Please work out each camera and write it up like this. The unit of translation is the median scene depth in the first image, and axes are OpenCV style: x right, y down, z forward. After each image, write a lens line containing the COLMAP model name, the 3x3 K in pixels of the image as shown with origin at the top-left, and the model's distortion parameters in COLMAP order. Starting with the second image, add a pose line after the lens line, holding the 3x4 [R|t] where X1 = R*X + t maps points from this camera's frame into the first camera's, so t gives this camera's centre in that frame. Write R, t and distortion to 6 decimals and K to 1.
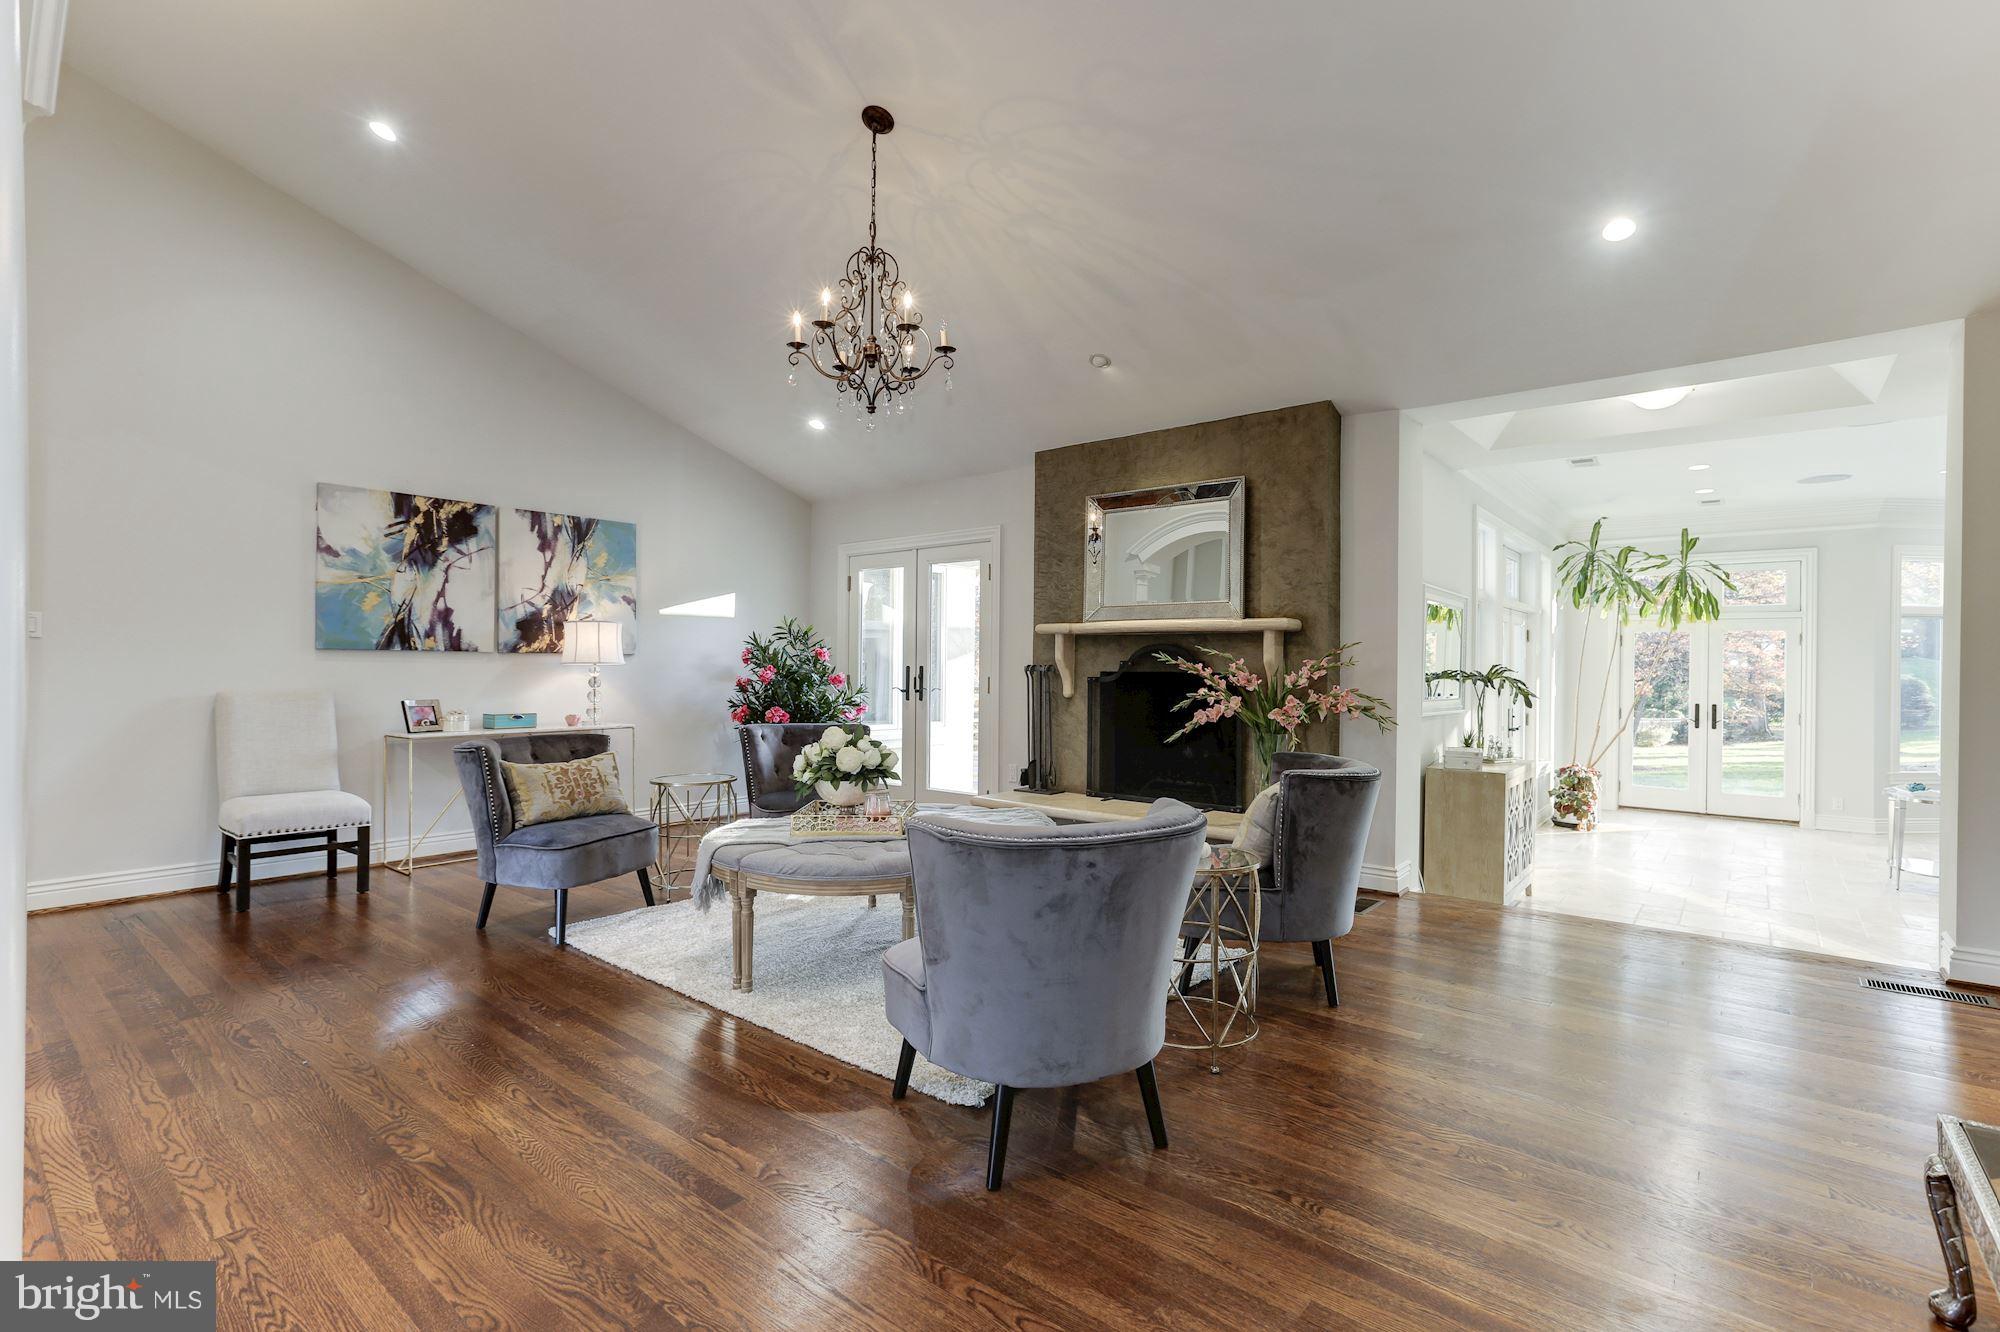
lens RADIAL K [[917.4, 0, 1003.6], [0, 917.4, 665.1], [0, 0, 1]] dist [-0.000563, -0.000060]
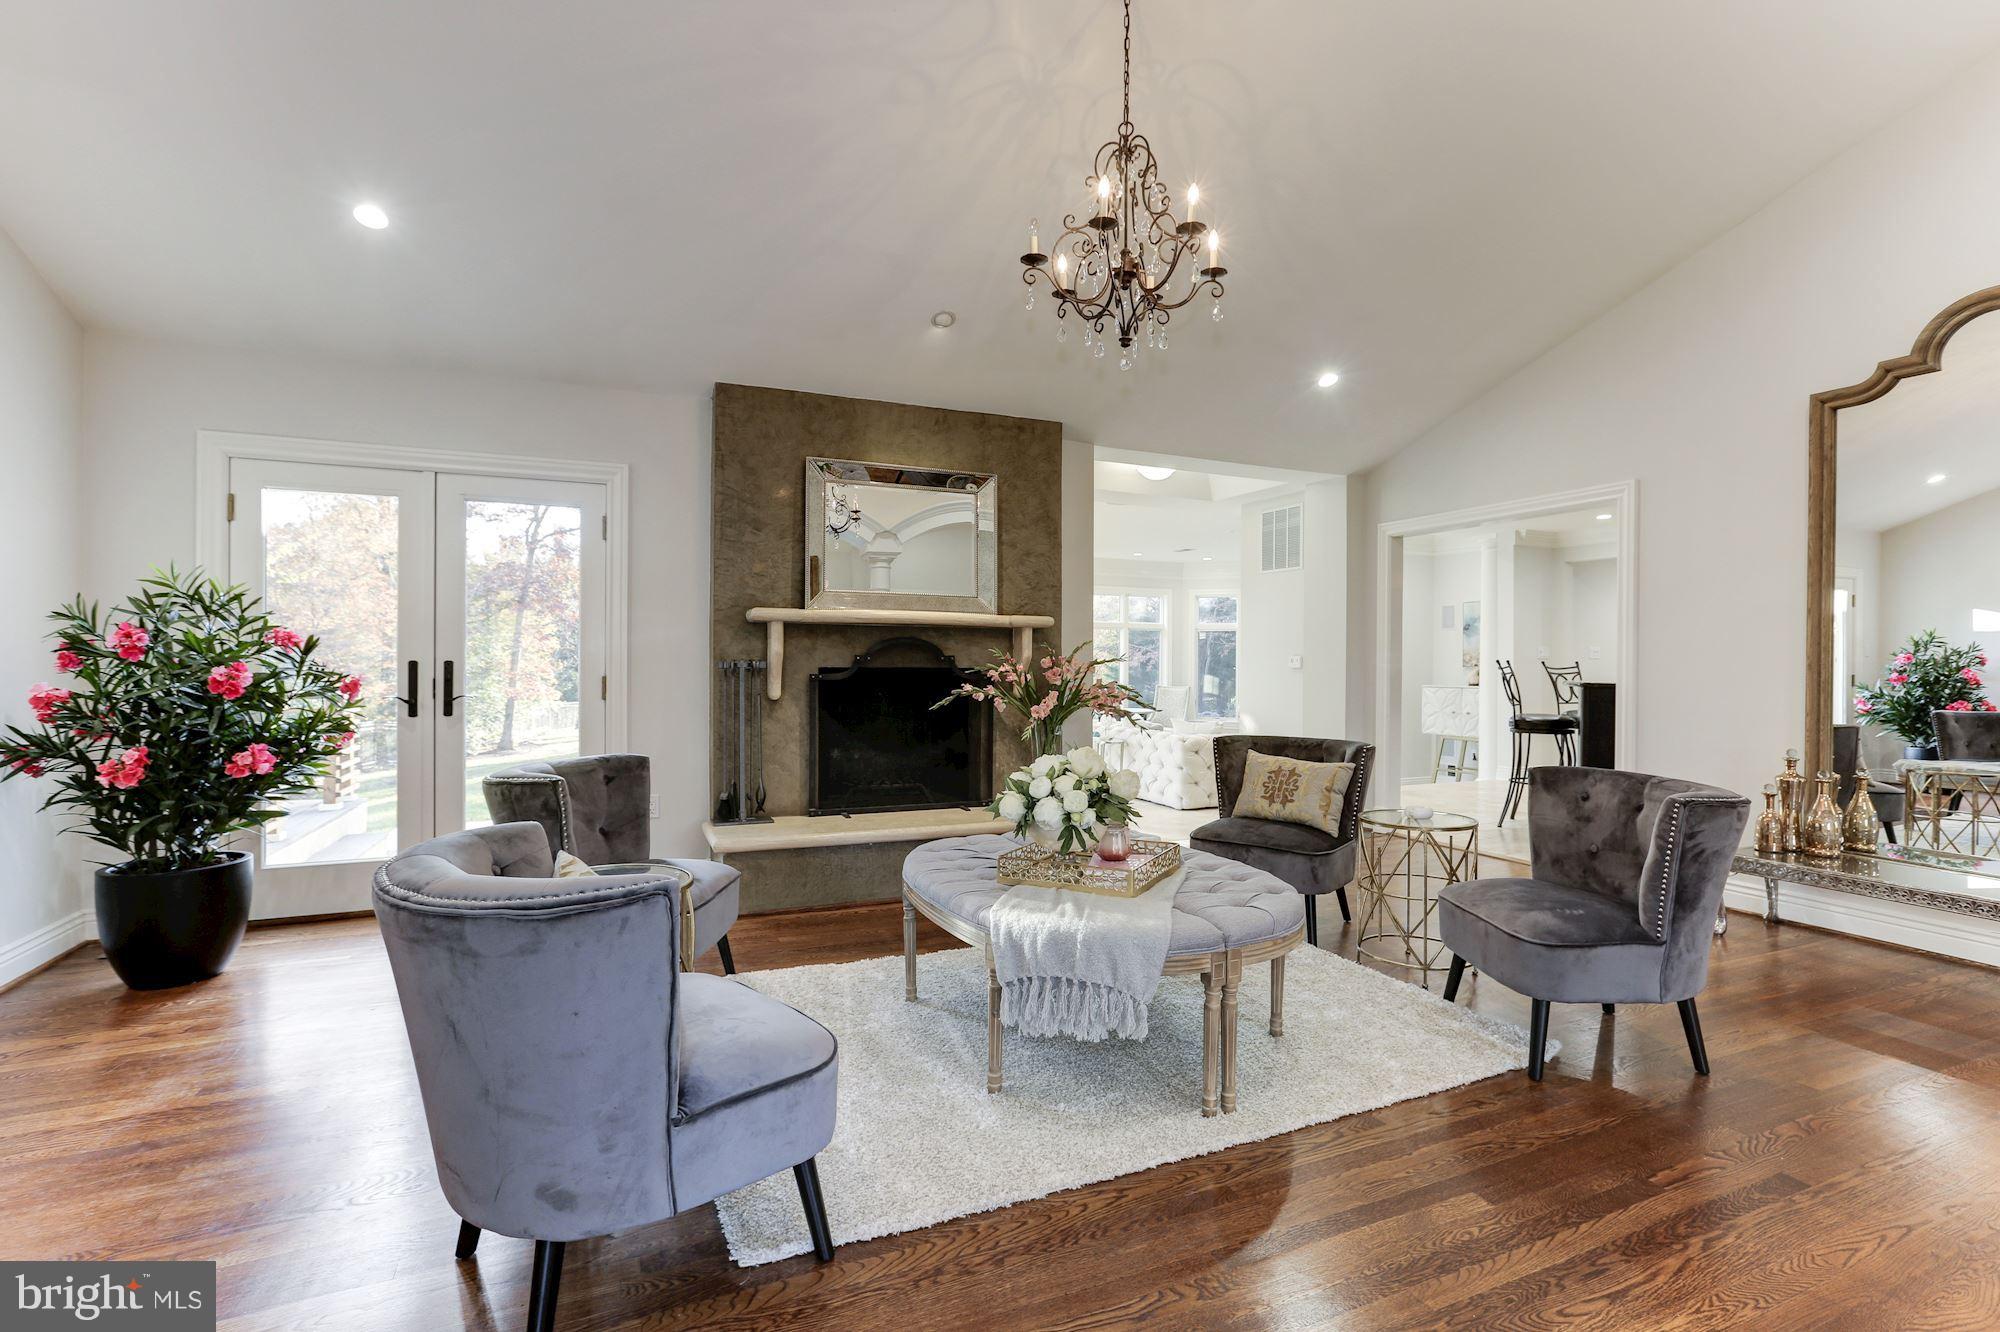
lens RADIAL K [[917.4, 0, 1003.6], [0, 917.4, 665.1], [0, 0, 1]] dist [-0.000563, -0.000060]
pose [[0.470112, -0.009128, 0.882560, -0.630506], [-0.002474, 0.999929, 0.011660, -0.006262], [-0.882603, -0.007665, 0.470056, 0.507772]]
